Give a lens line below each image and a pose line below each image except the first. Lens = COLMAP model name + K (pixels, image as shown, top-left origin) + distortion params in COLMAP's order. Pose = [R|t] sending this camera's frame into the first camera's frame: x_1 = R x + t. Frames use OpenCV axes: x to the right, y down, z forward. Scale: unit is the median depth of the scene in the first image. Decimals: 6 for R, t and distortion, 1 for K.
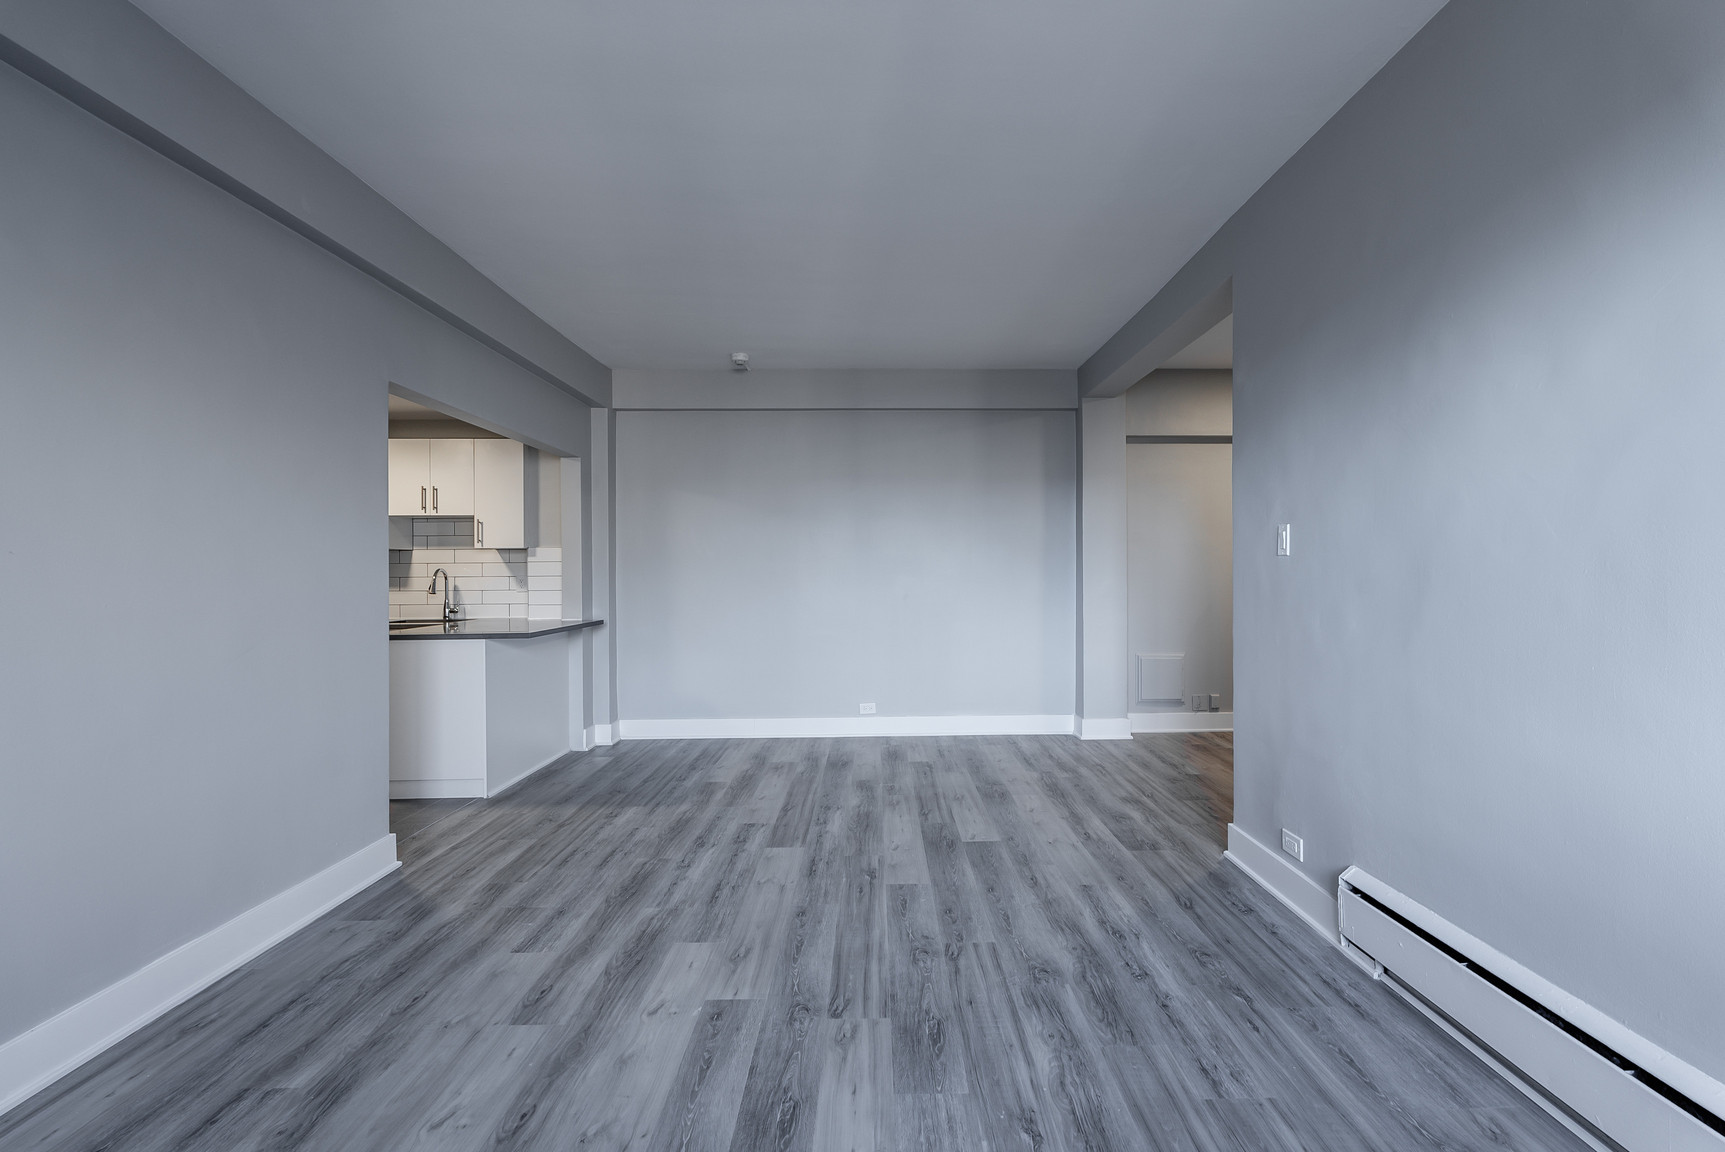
lens RADIAL K [[767.0, 0, 882.6], [0, 767.0, 579.1], [0, 0, 1]] dist [-0.000362, 0.000364]
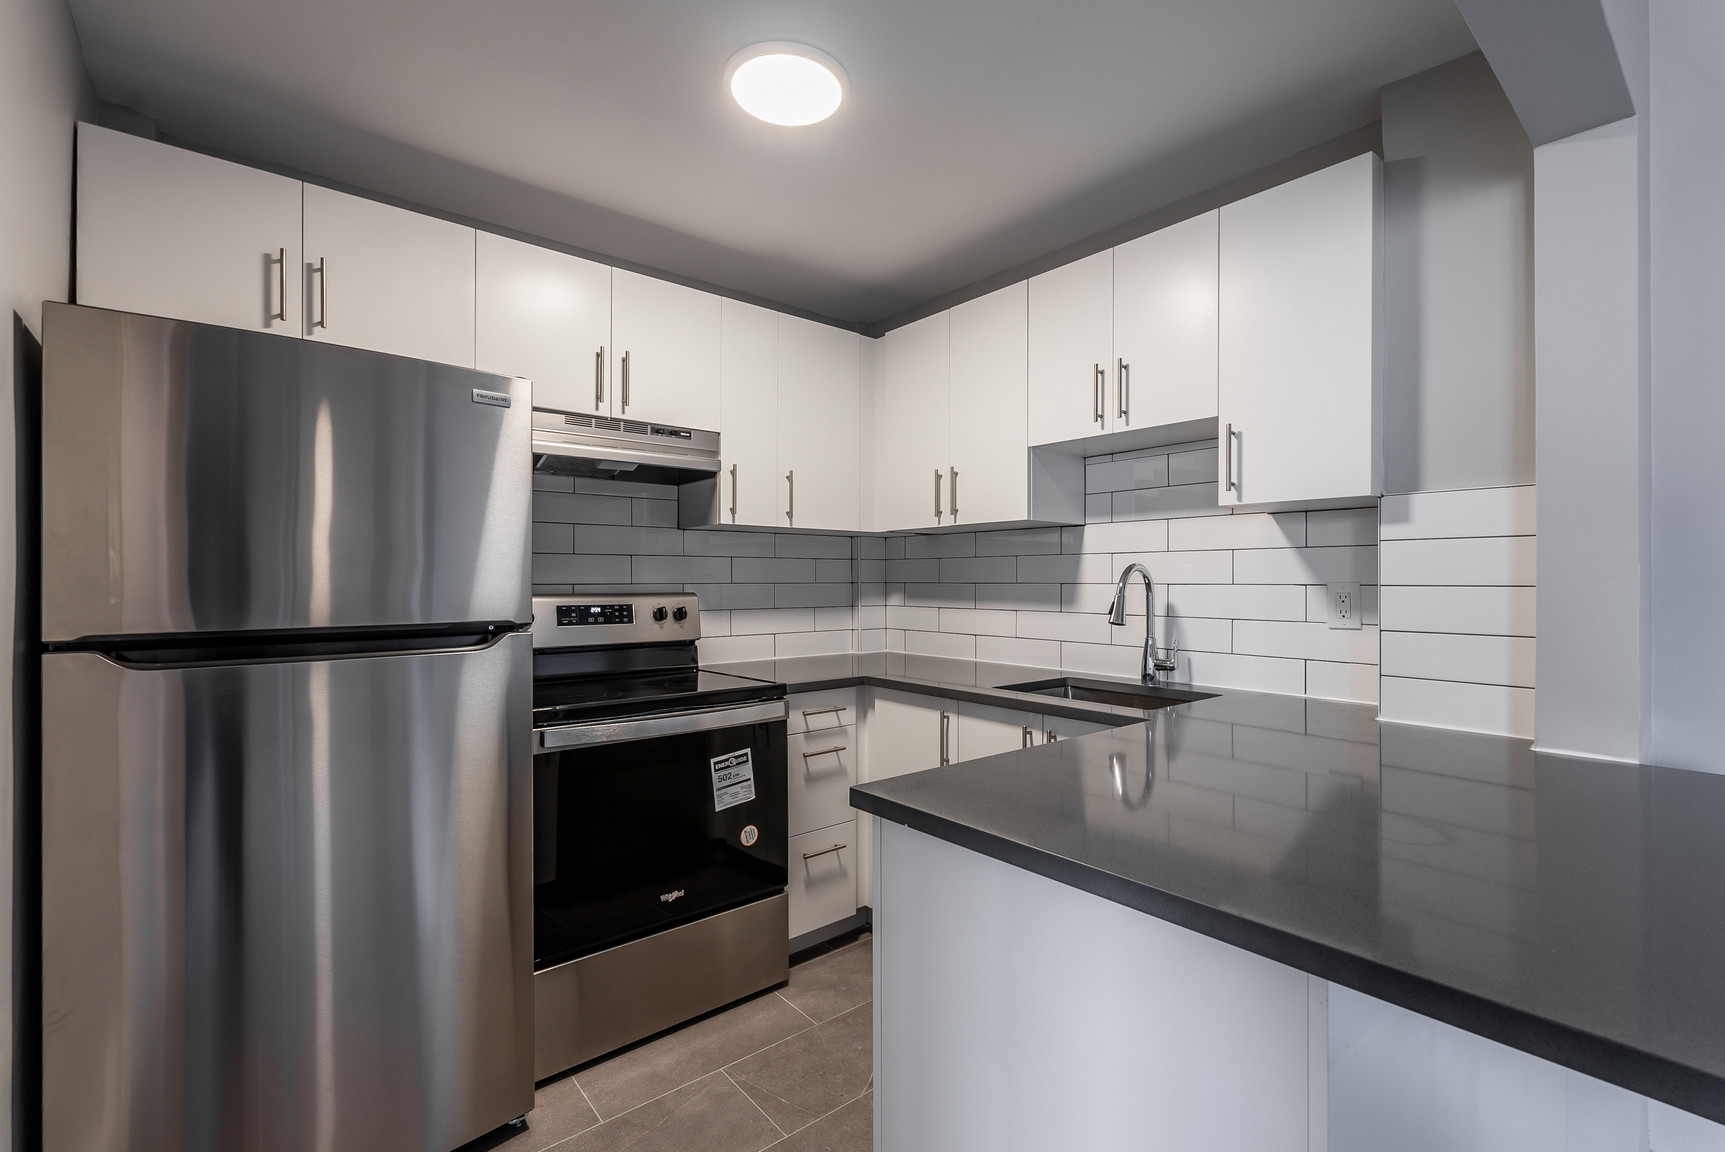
lens RADIAL K [[771.4, 0, 862.5], [0, 771.4, 576.0], [0, 0, 1]] dist [-0.000558, 0.000104]
pose [[0.624519, 0.006479, -0.780983, -0.561691], [-0.013195, 0.999910, -0.002256, -0.006340], [0.780898, 0.011713, 0.624548, 1.022381]]
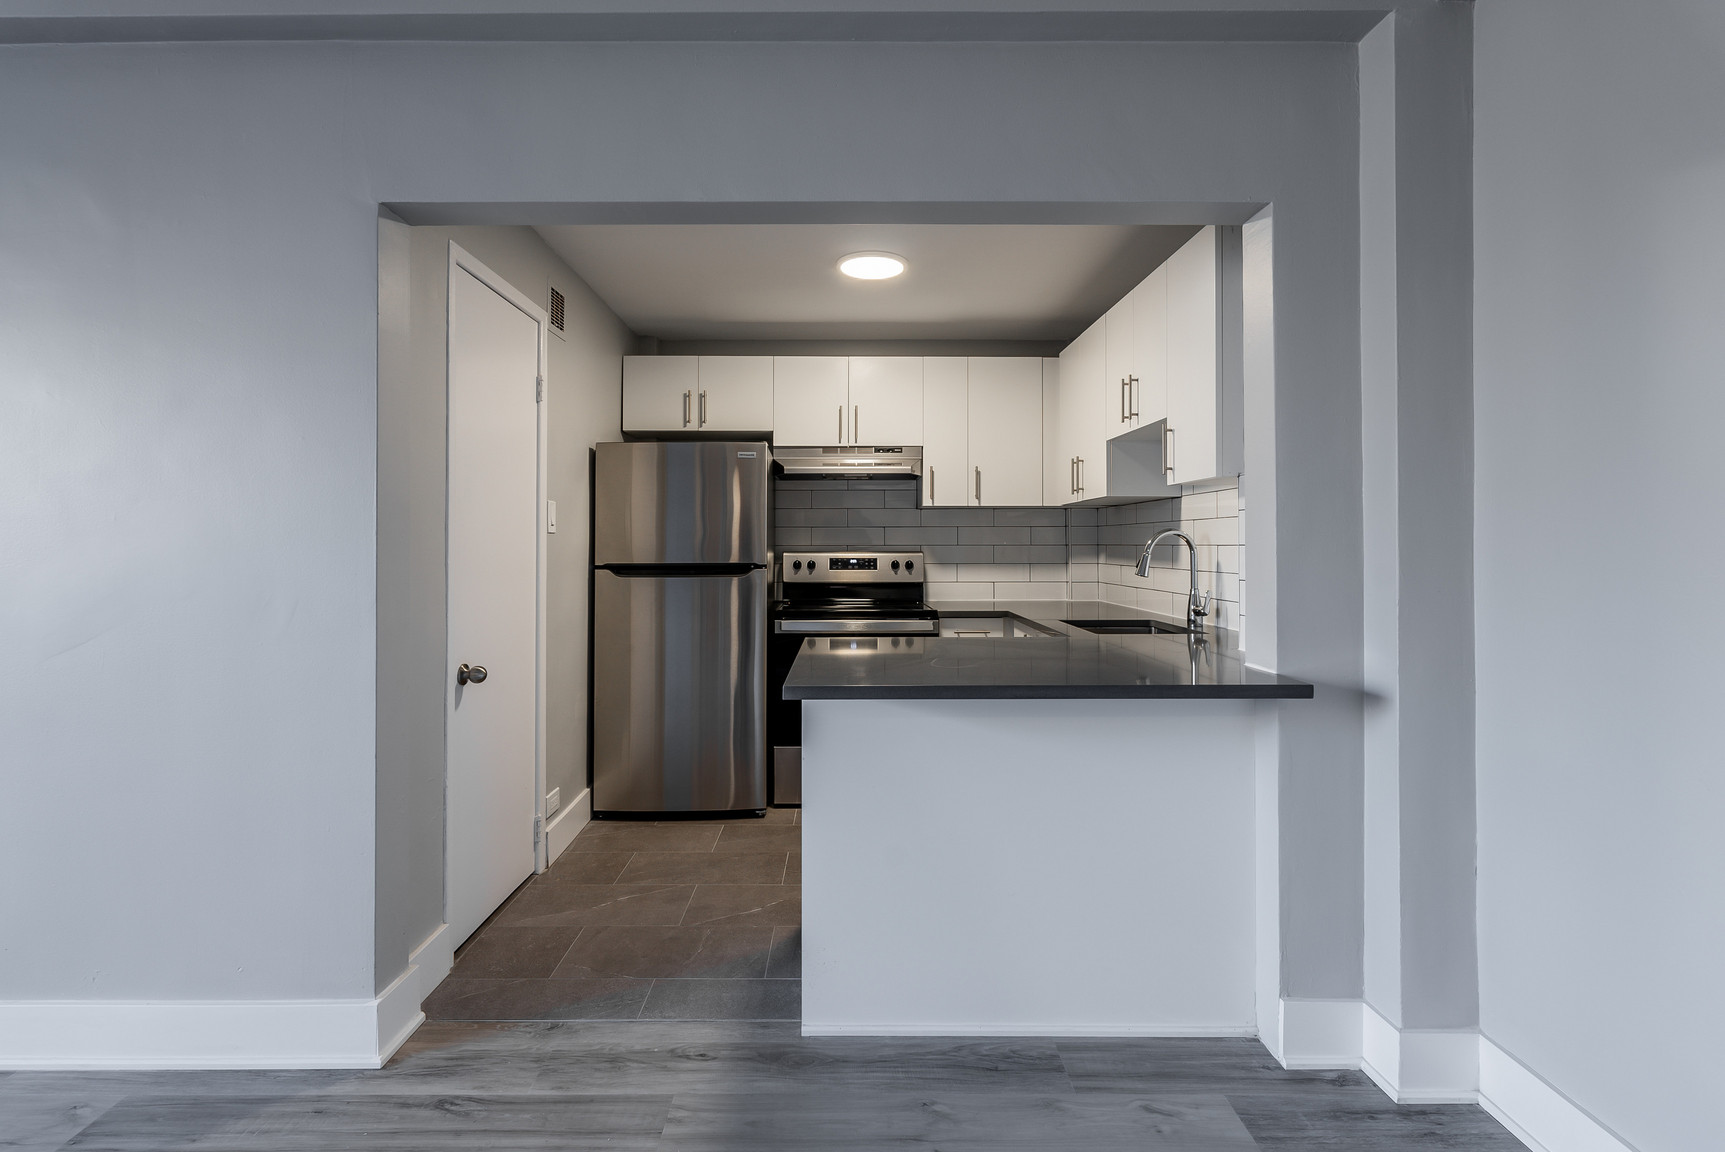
lens RADIAL K [[779.1, 0, 857.2], [0, 779.1, 532.4], [0, 0, 1]] dist [0.000138, 0.000037]
pose [[-0.009994, -0.006561, -0.999929, -0.067063], [-0.007242, 0.999953, -0.006489, -0.009643], [0.999924, 0.007177, -0.010041, 1.303103]]
